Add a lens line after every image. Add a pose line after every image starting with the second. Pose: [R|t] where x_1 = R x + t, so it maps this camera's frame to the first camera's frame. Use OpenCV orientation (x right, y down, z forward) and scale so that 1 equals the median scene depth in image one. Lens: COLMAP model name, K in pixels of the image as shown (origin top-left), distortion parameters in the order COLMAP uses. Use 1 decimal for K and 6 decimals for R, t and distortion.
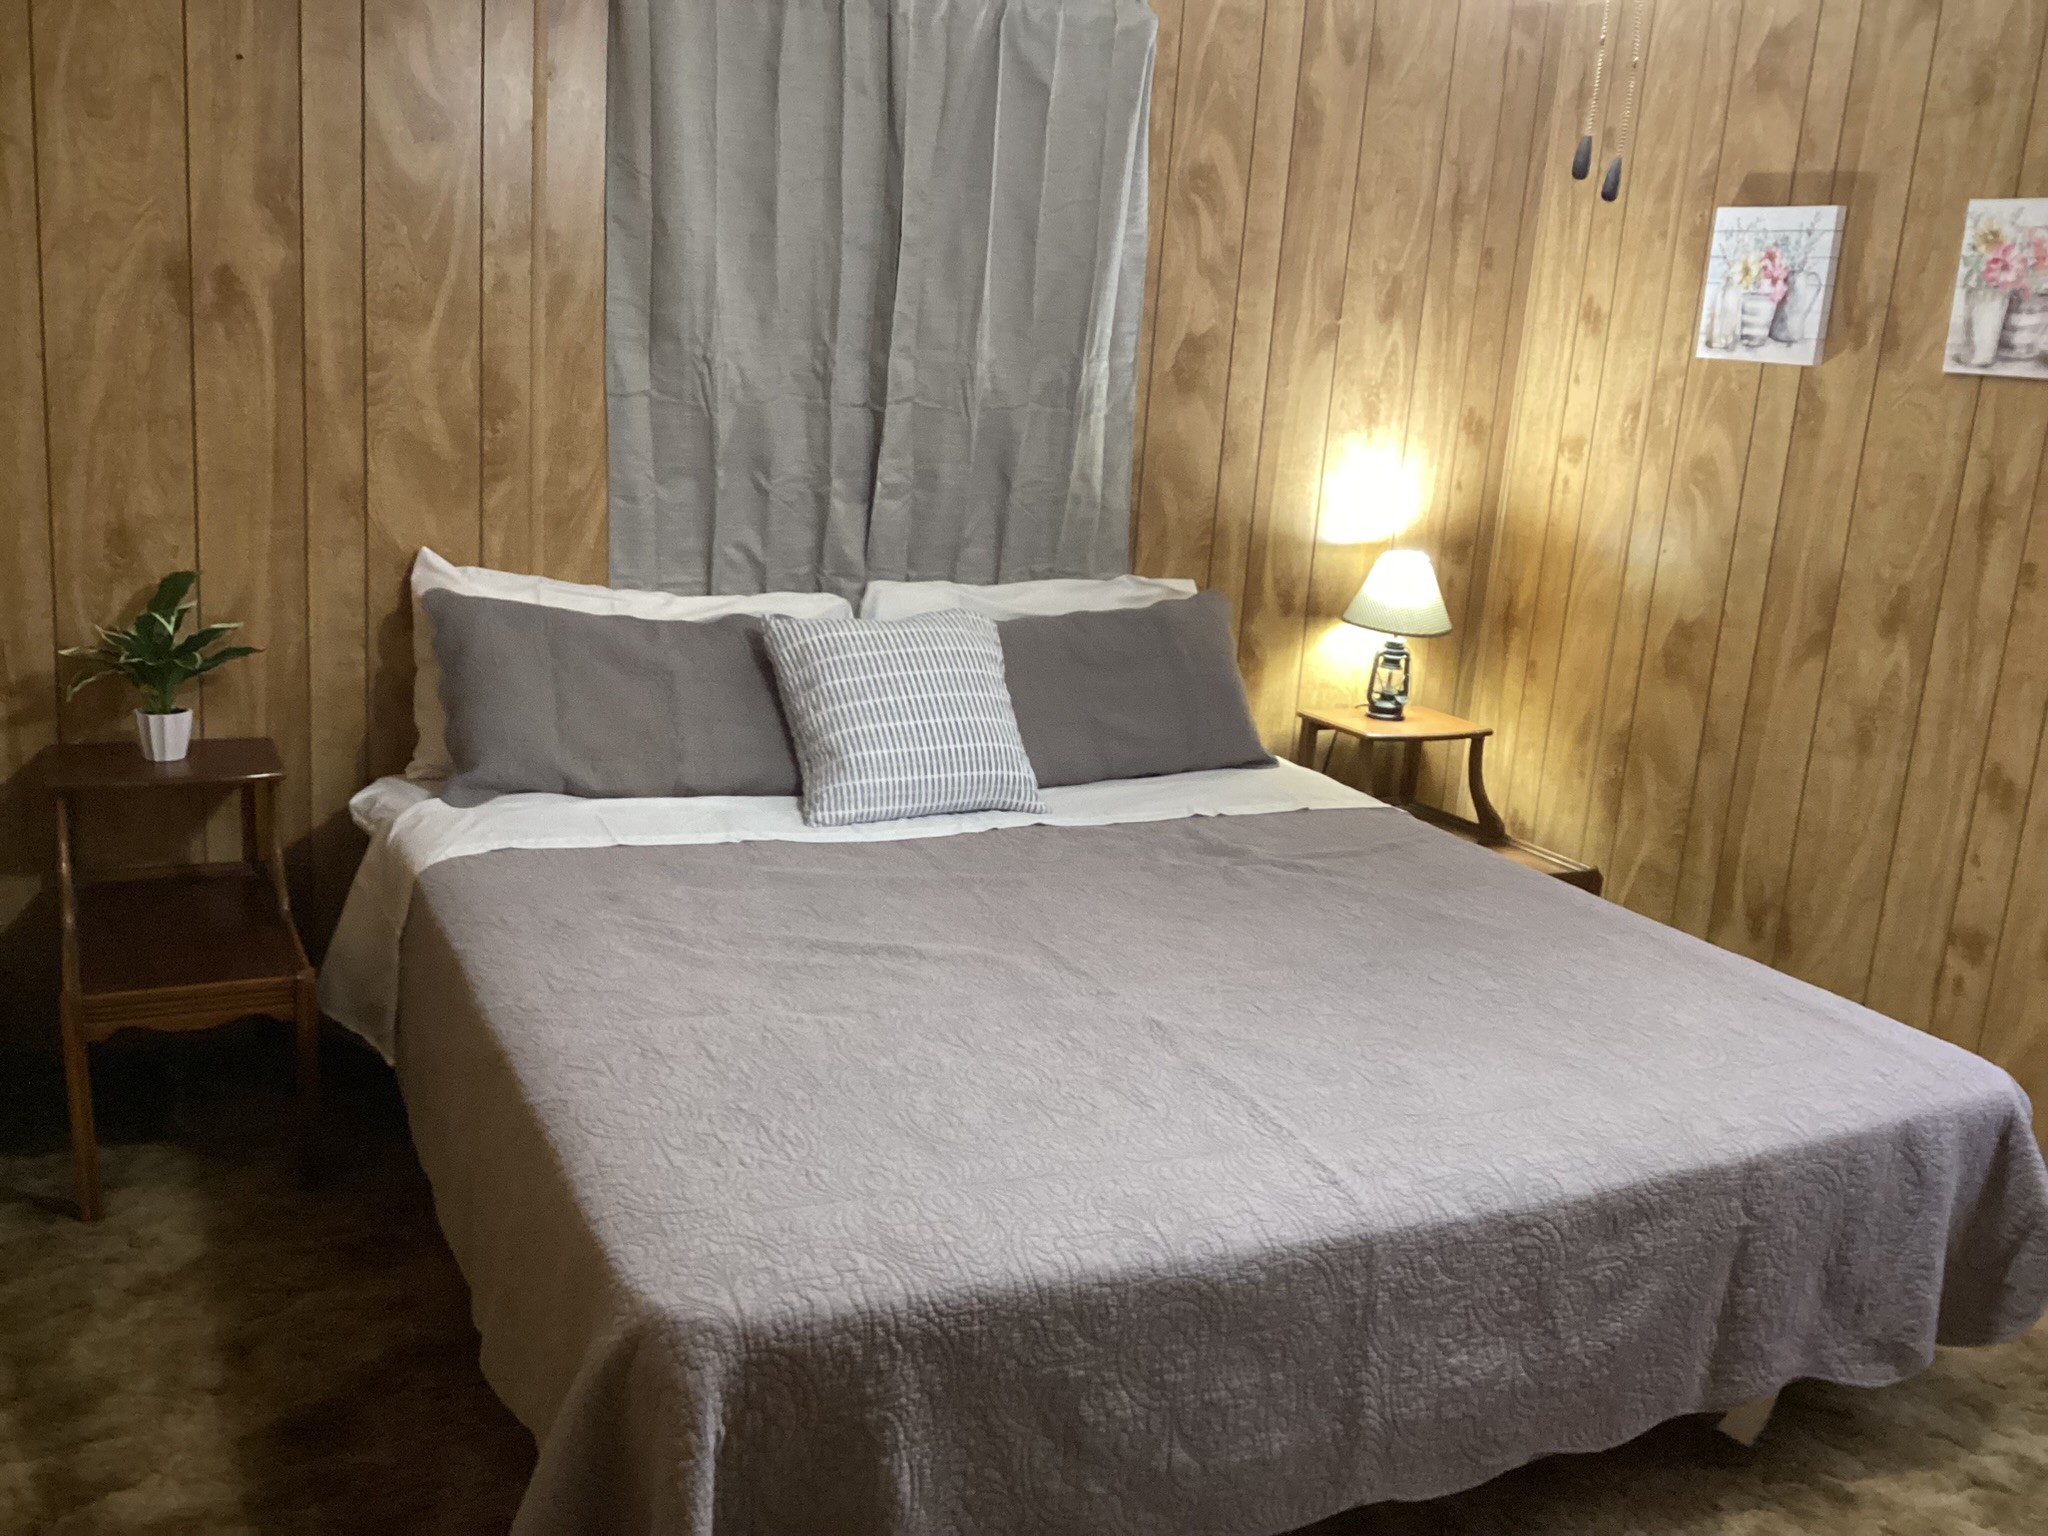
lens RADIAL K [[1838.3, 0, 1024.0], [0, 1838.3, 768.0], [0, 0, 1]] dist [0.113268, -0.223664]
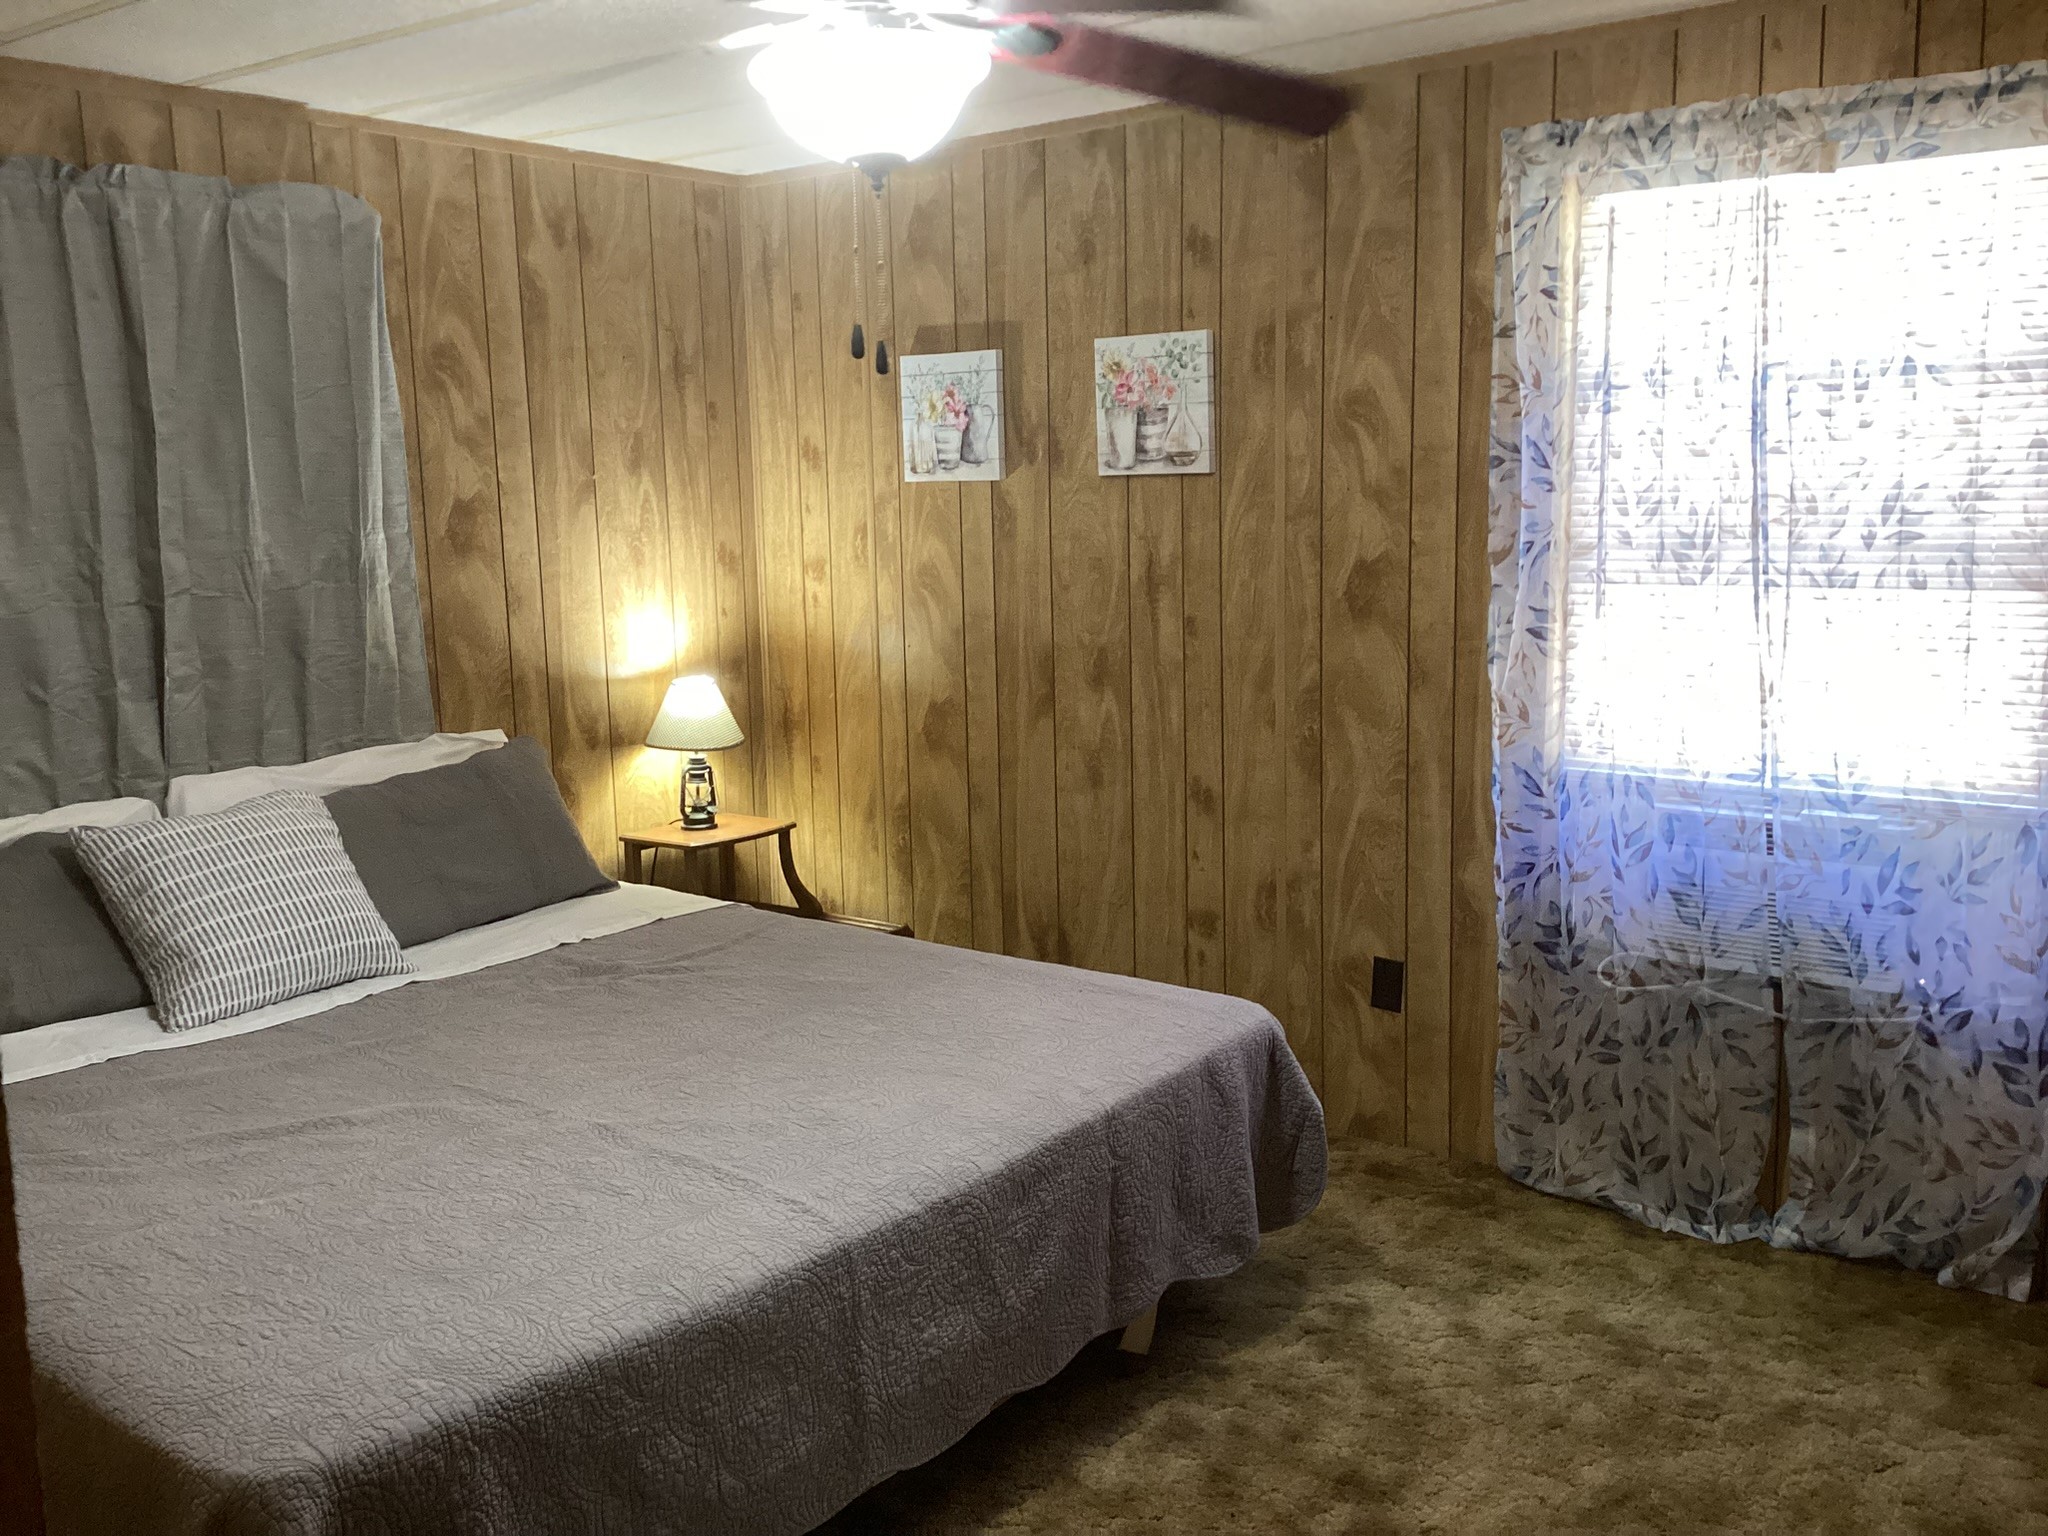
lens RADIAL K [[1838.3, 0, 1024.0], [0, 1838.3, 768.0], [0, 0, 1]] dist [0.113268, -0.223664]
pose [[0.898906, -0.157834, 0.408726, -0.085647], [0.186202, 0.982045, -0.030286, 0.007694], [-0.396607, 0.103330, 0.912155, -0.084030]]
